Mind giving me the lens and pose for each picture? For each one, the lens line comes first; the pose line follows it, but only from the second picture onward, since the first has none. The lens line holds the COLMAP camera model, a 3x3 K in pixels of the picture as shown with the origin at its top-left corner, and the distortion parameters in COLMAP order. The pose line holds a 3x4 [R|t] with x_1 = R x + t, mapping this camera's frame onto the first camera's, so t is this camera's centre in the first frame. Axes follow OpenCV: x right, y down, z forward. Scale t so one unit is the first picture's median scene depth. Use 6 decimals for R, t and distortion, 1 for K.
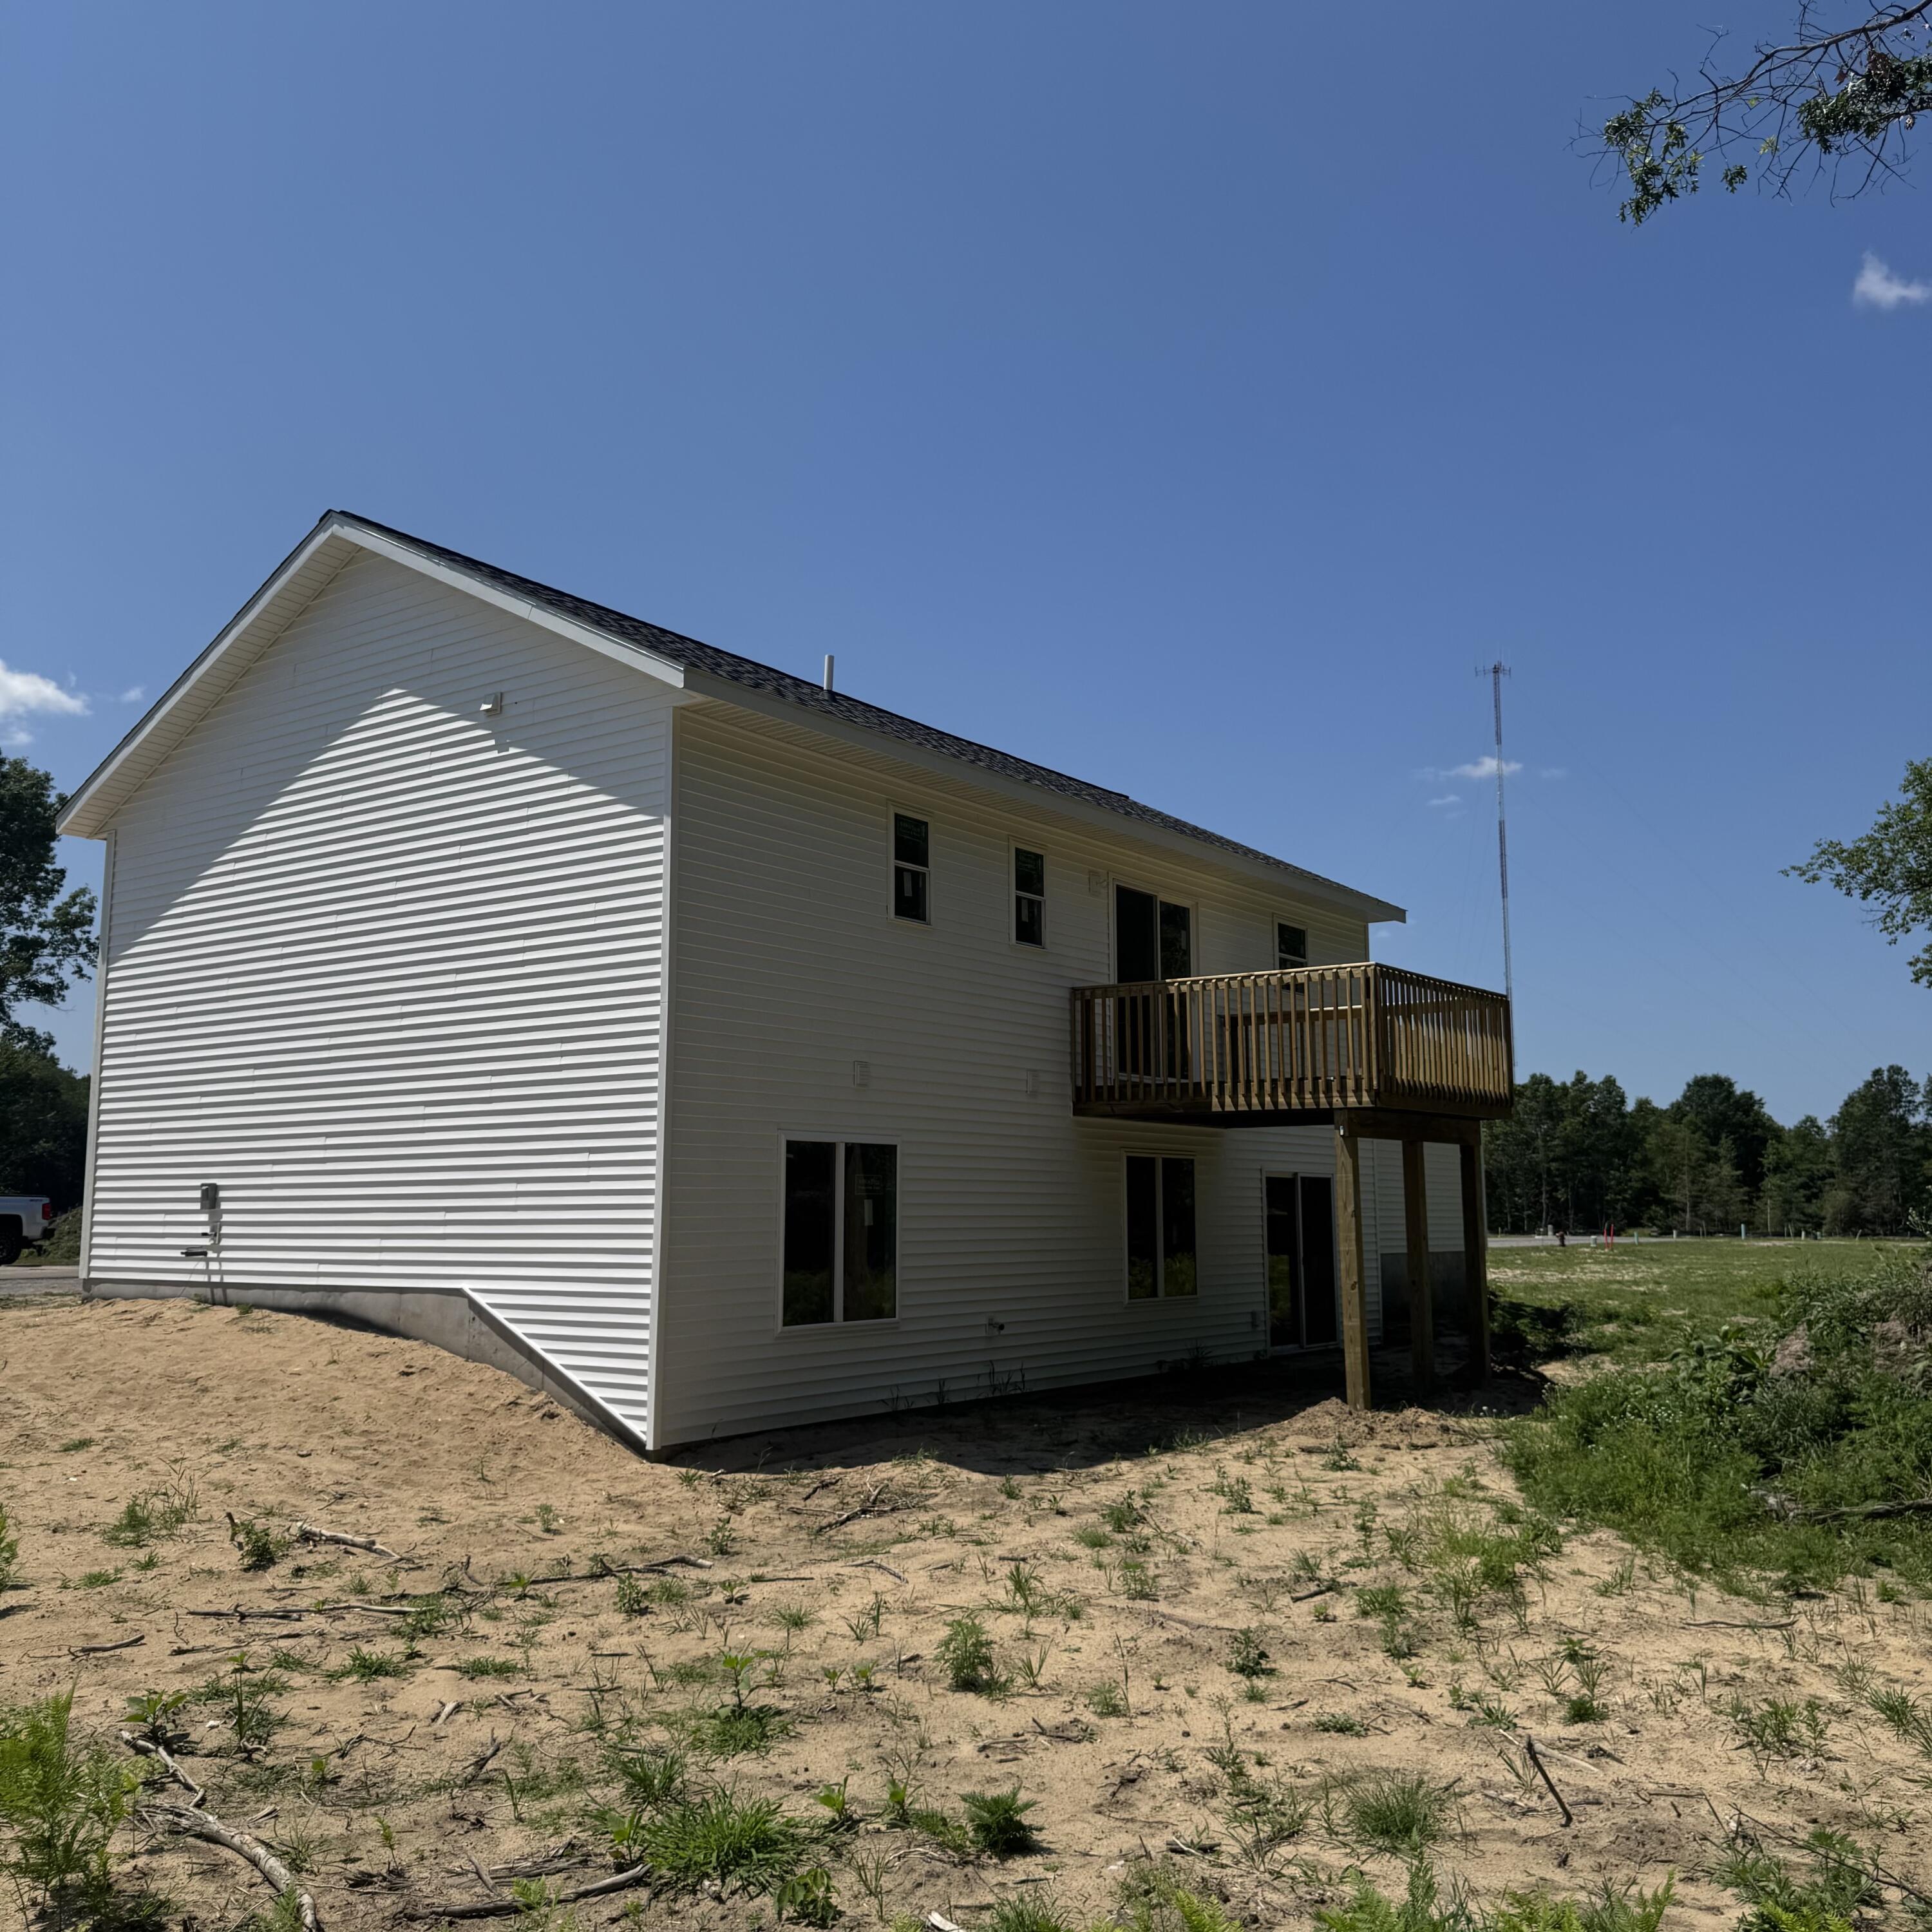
lens RADIAL K [[1815.2, 0, 966.0], [0, 1815.2, 966.0], [0, 0, 1]] dist [0.118763, -0.185719]
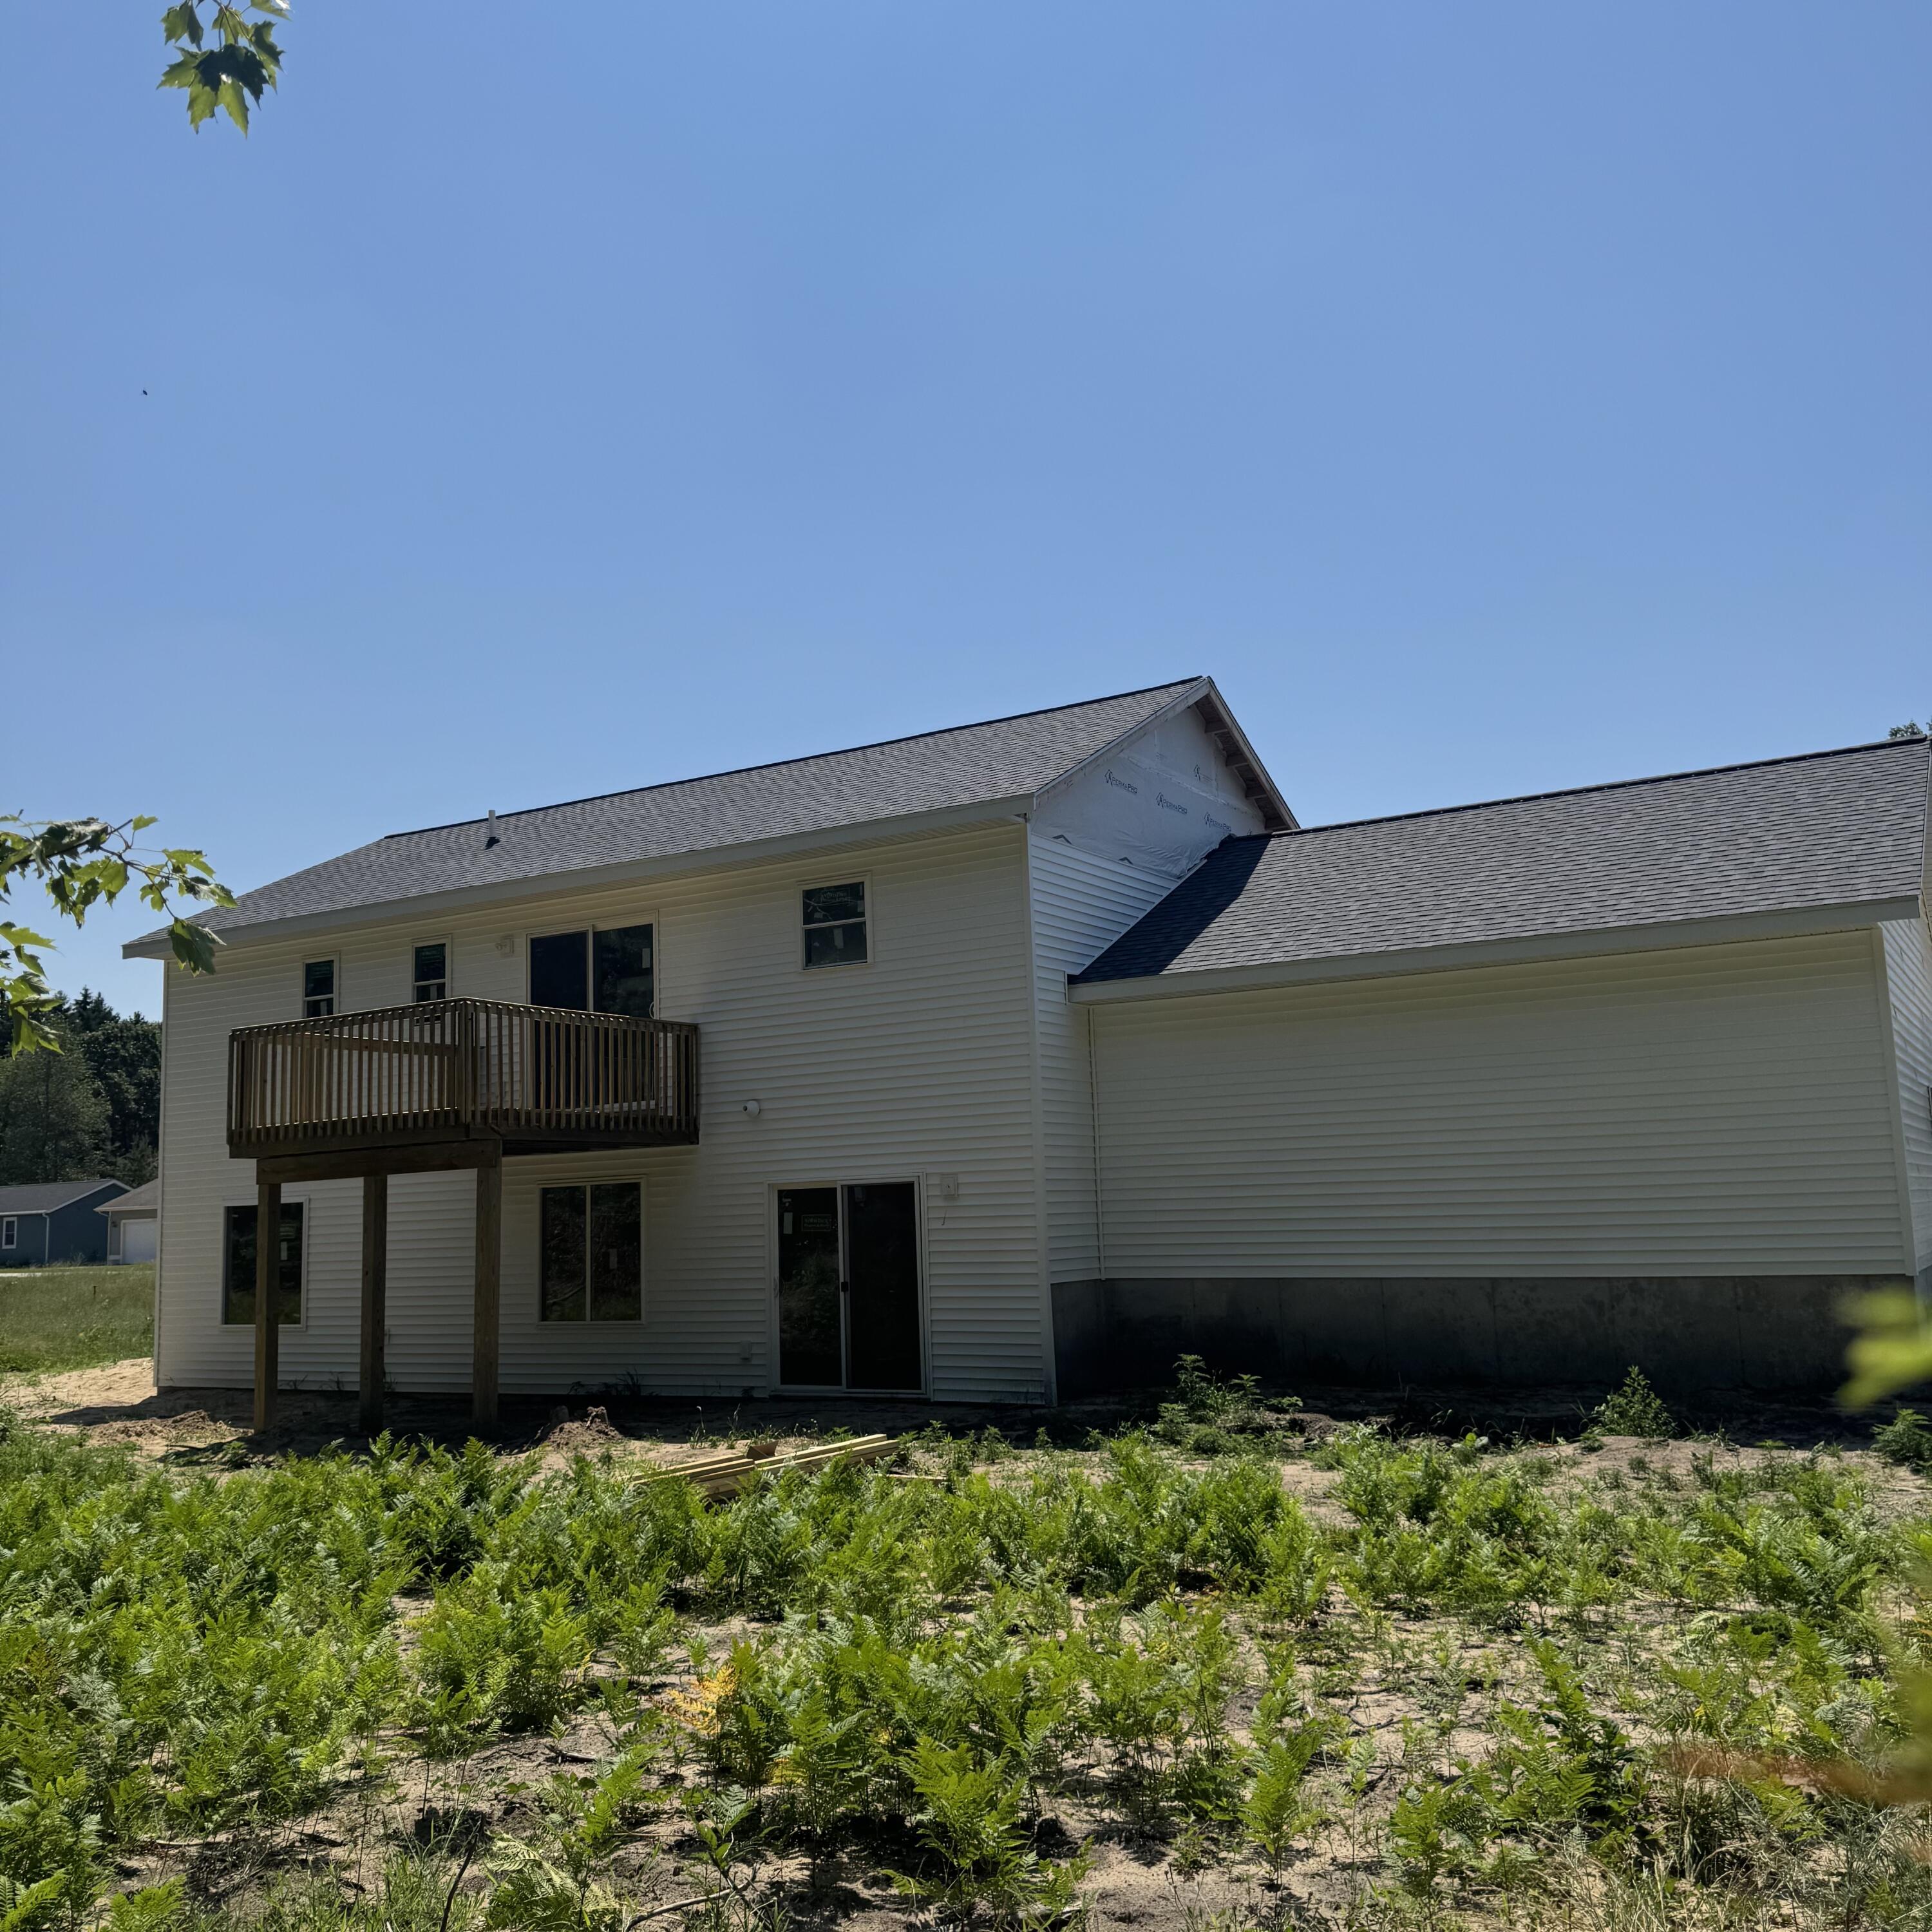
lens RADIAL K [[1815.2, 0, 966.0], [0, 1815.2, 966.0], [0, 0, 1]] dist [0.118763, -0.185719]
pose [[0.082947, -0.134454, -0.987442, 1.183361], [0.172115, 0.977900, -0.118696, 0.146131], [0.981578, -0.160108, 0.104255, 1.139729]]
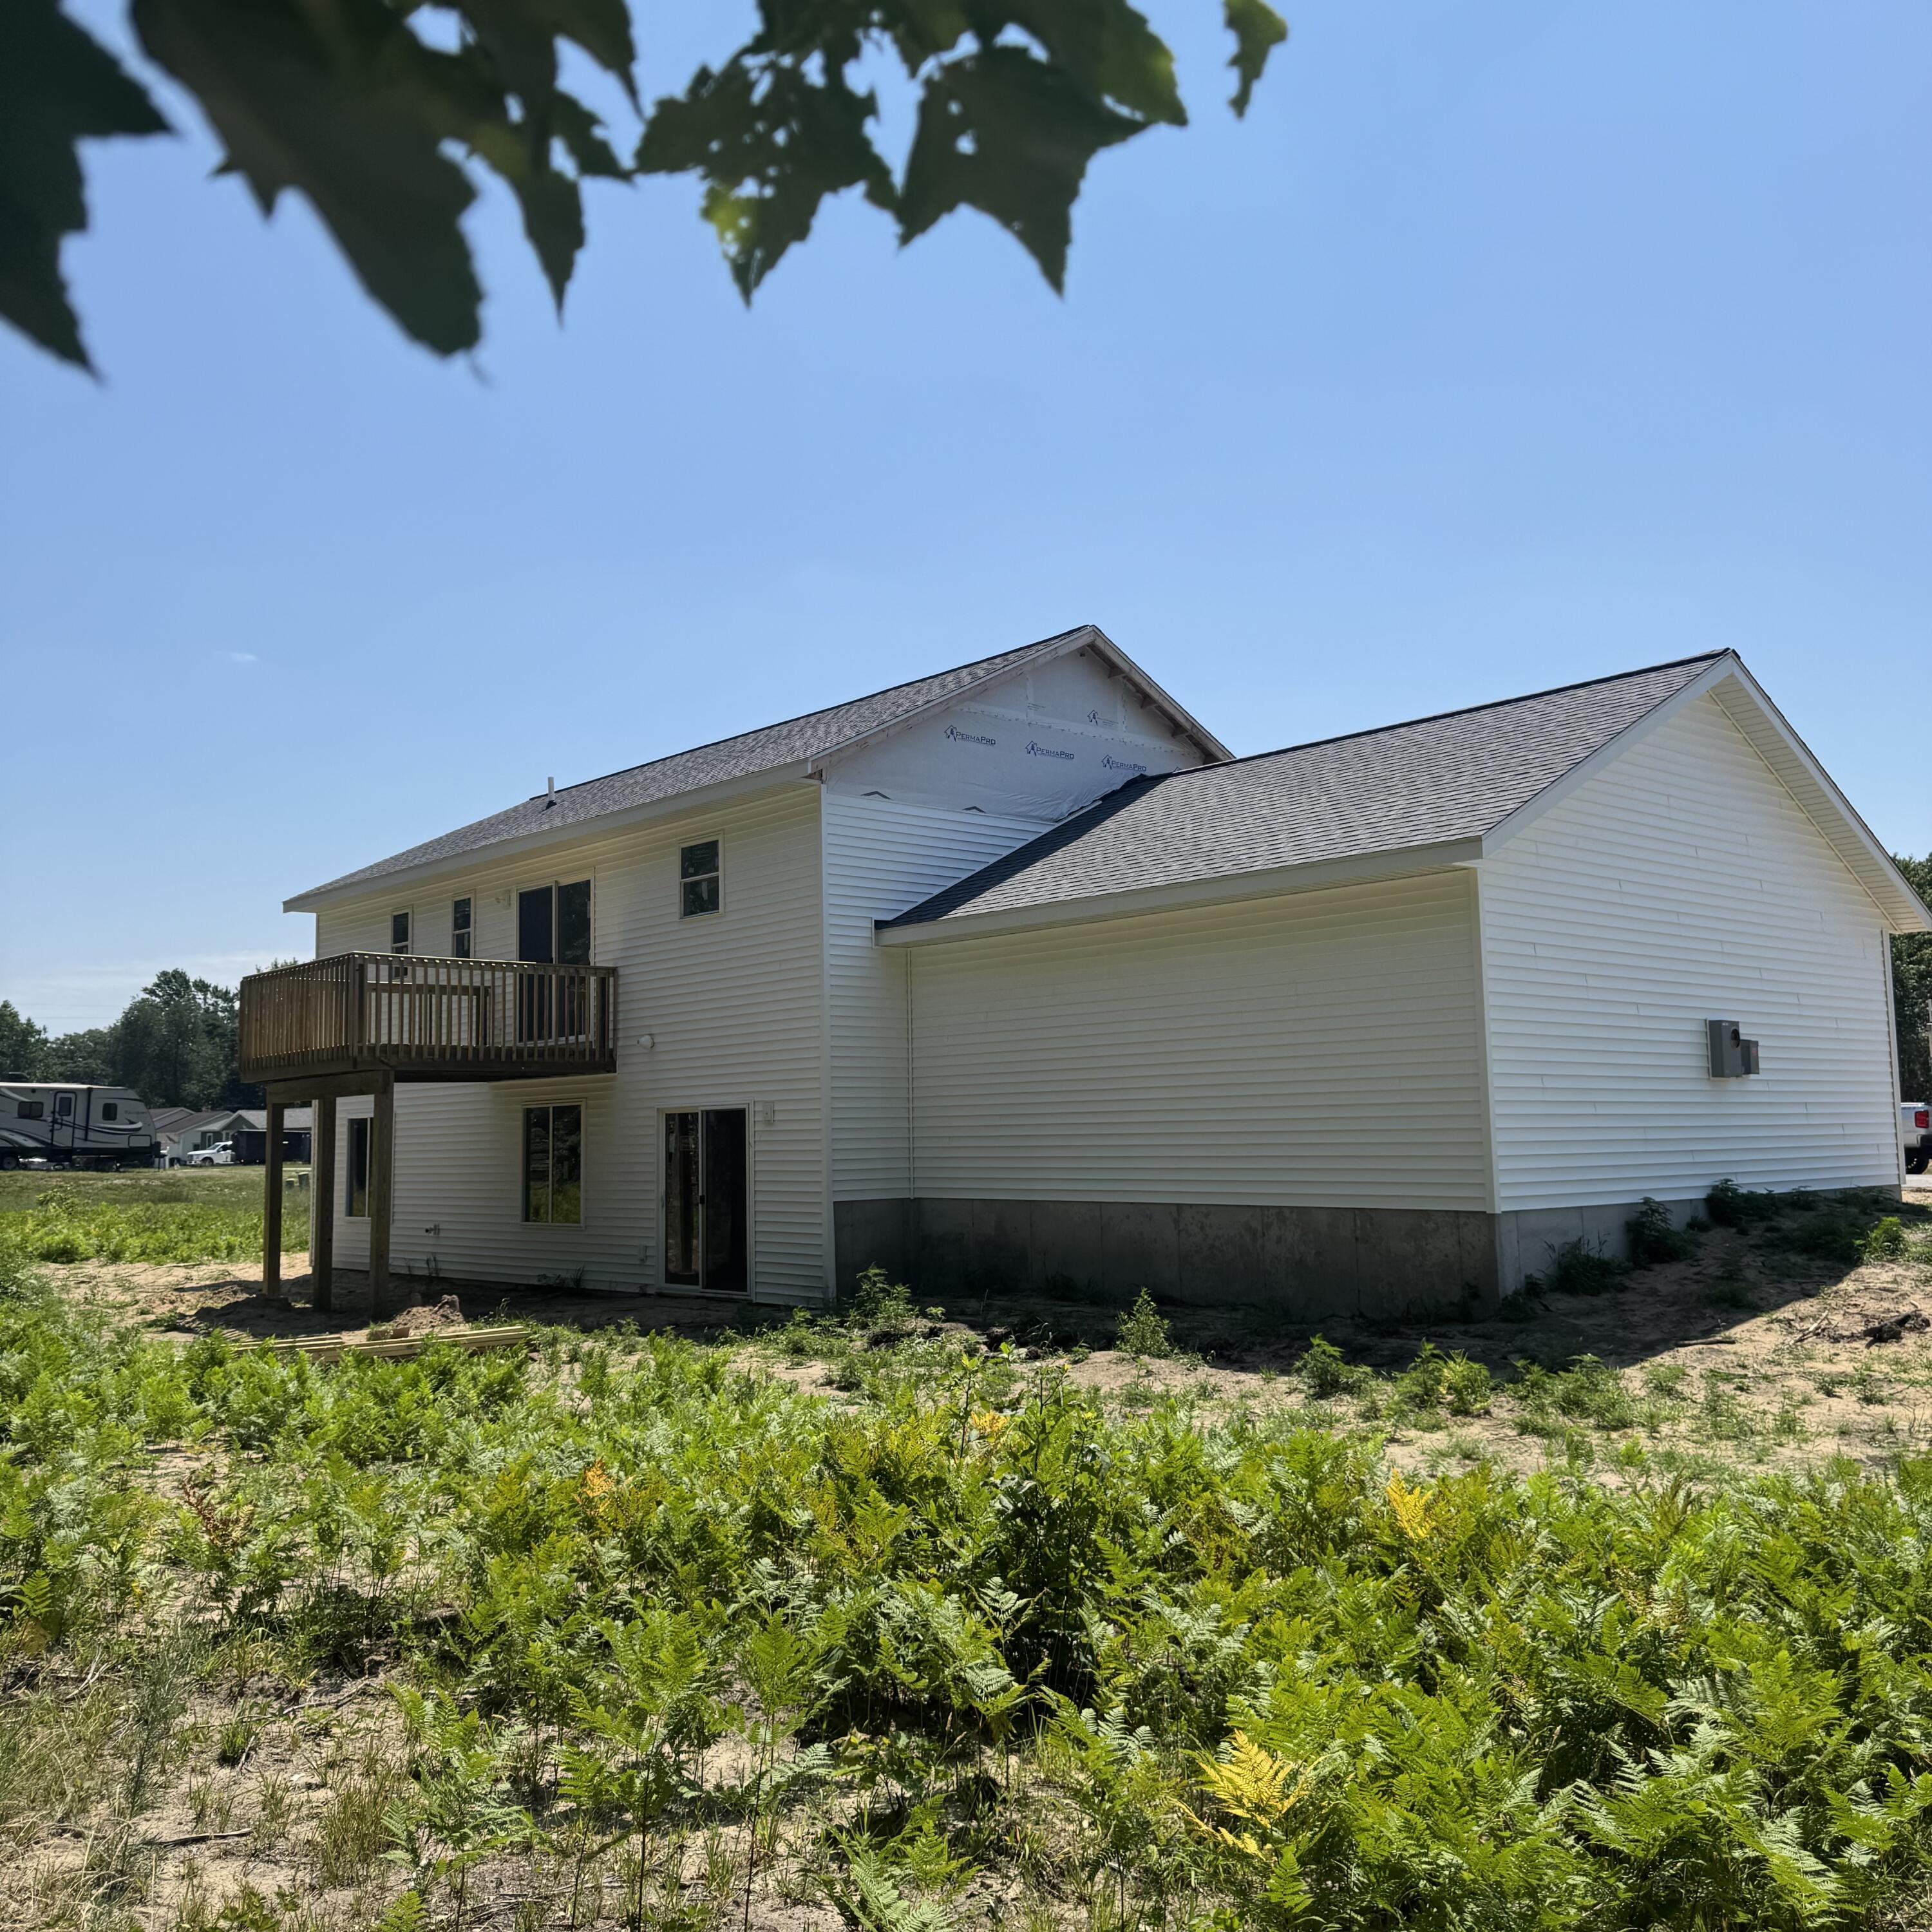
lens RADIAL K [[1815.2, 0, 966.0], [0, 1815.2, 966.0], [0, 0, 1]] dist [0.118763, -0.185719]
pose [[-0.206279, -0.084585, -0.974830, 1.246034], [0.157292, 0.980434, -0.118355, 0.202767], [0.965768, -0.177748, -0.188939, 1.529396]]
